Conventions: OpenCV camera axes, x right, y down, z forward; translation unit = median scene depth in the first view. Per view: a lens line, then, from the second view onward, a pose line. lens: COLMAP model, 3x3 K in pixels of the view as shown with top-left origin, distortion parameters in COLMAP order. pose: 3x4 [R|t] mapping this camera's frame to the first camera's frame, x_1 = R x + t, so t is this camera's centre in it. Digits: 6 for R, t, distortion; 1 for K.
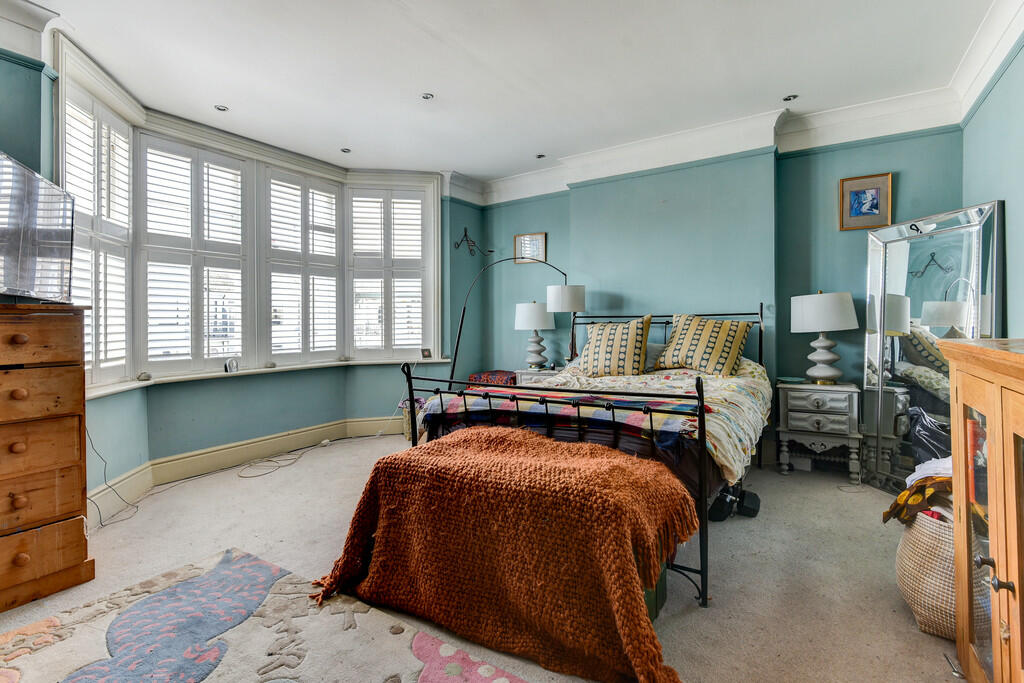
lens RADIAL K [[475.7, 0, 523.5], [0, 475.7, 325.8], [0, 0, 1]] dist [0.010820, -0.006062]
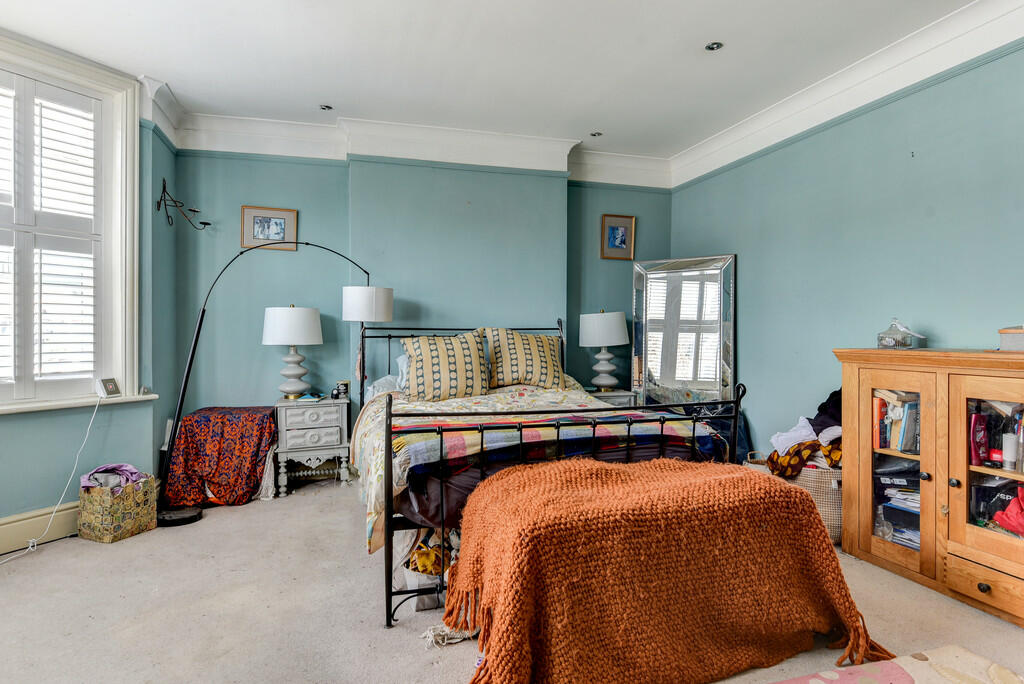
lens RADIAL K [[565.9, 0, 511.3], [0, 565.9, 348.3], [0, 0, 1]] dist [0.002126, -0.001722]
pose [[0.669137, -0.006879, 0.743107, -0.515971], [-0.002508, 0.999931, 0.011515, 0.003464], [-0.743135, -0.009569, 0.669073, 0.247805]]
